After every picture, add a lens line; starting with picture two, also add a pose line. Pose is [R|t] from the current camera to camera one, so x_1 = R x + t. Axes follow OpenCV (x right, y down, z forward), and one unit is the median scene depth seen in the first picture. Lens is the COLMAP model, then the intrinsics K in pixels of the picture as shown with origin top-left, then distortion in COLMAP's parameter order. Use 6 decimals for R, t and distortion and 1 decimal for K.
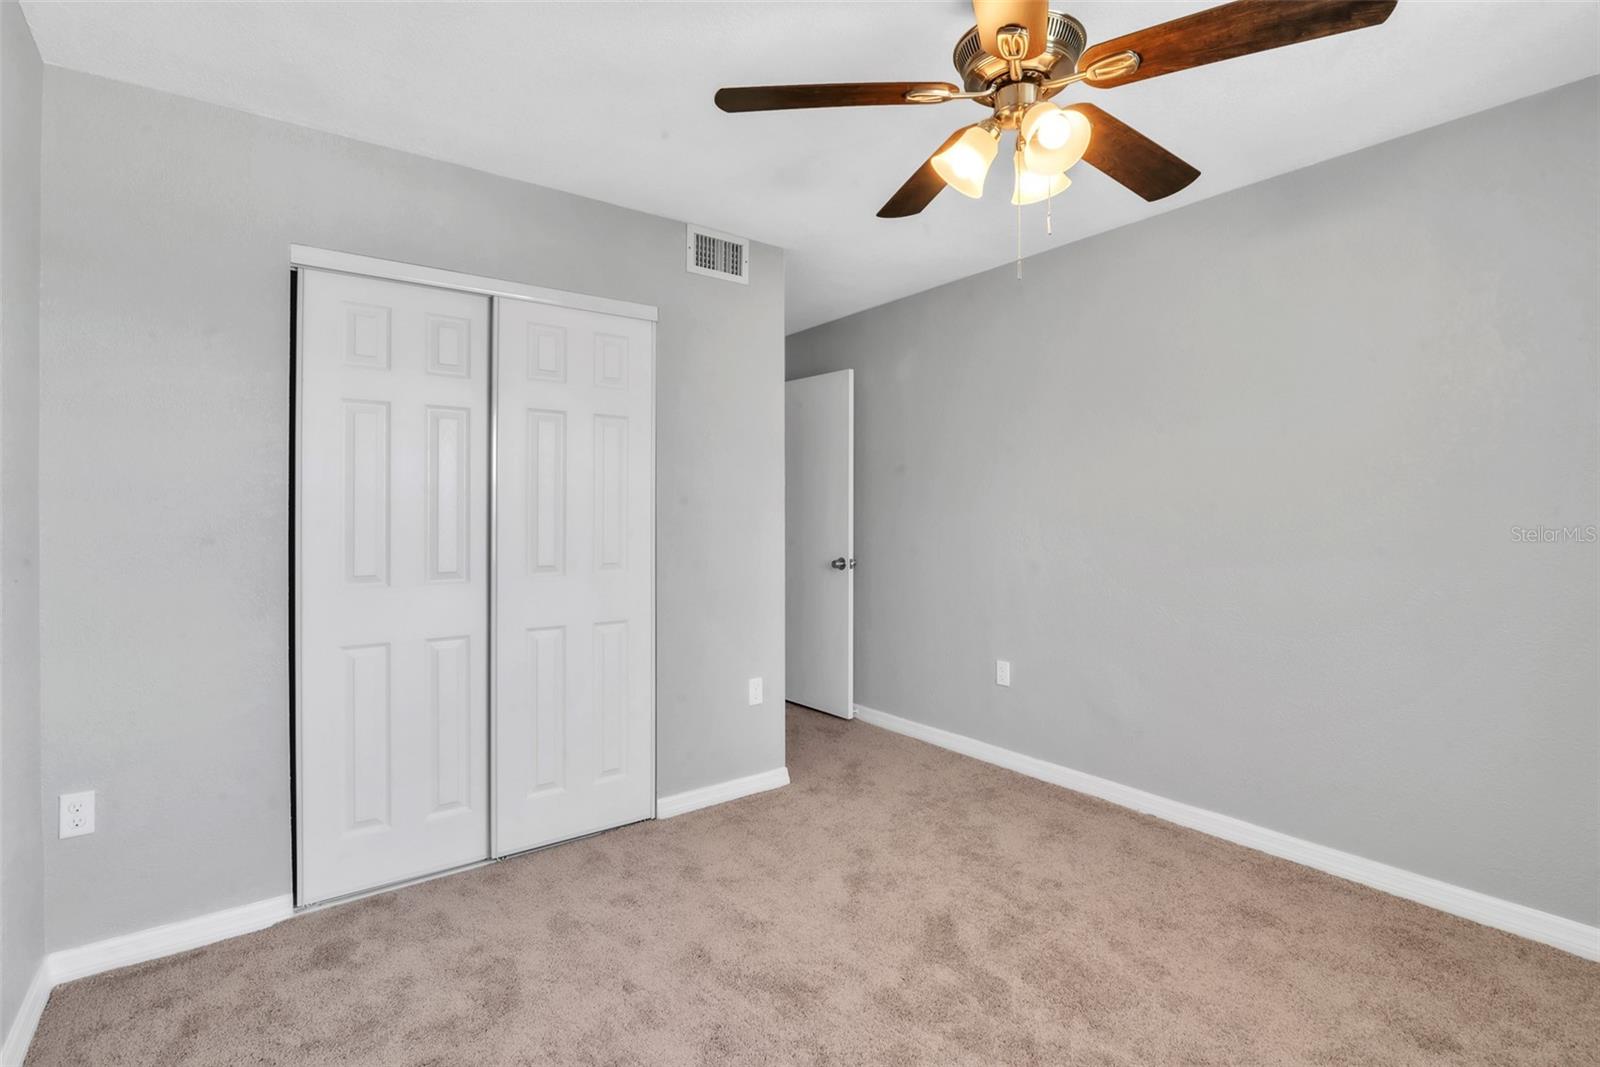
lens RADIAL K [[719.6, 0, 797.1], [0, 719.6, 523.5], [0, 0, 1]] dist [-0.000010, -0.000480]
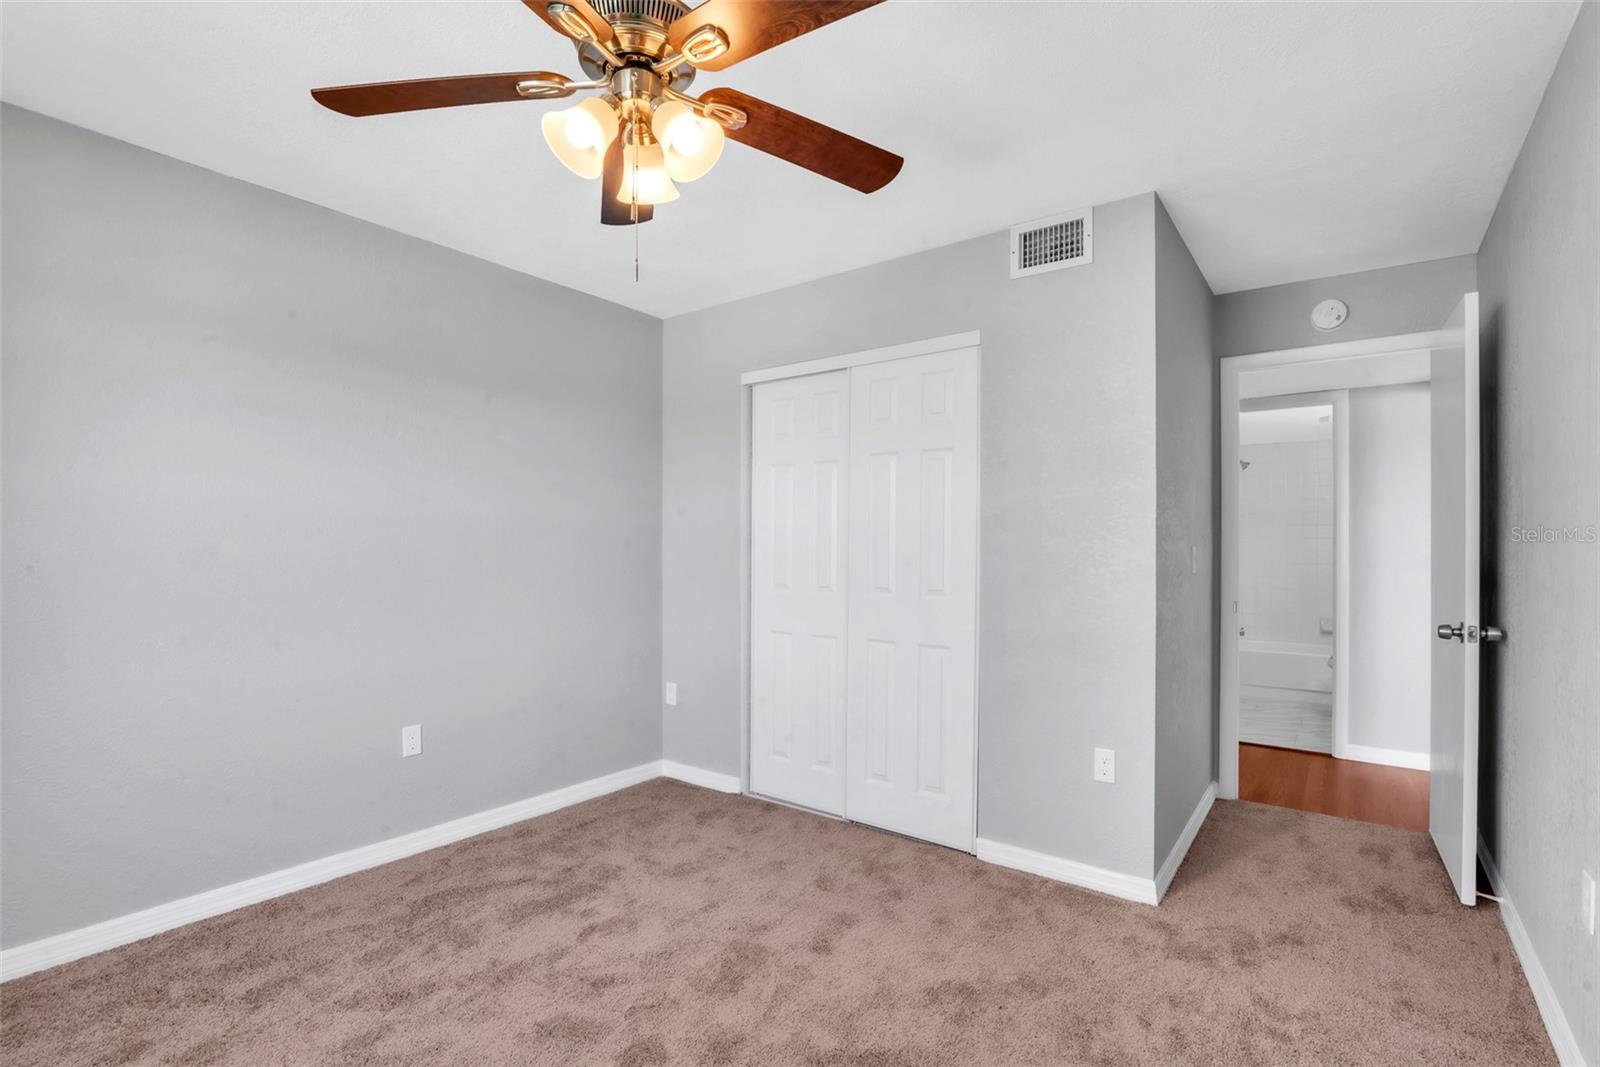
lens RADIAL K [[738.8, 0, 802.6], [0, 738.8, 537.6], [0, 0, 1]] dist [-0.023105, 0.000052]
pose [[0.301983, 0.003035, -0.953309, 0.720590], [-0.010797, 0.999942, -0.000236, -0.018286], [0.953252, 0.010364, 0.301998, 0.503275]]
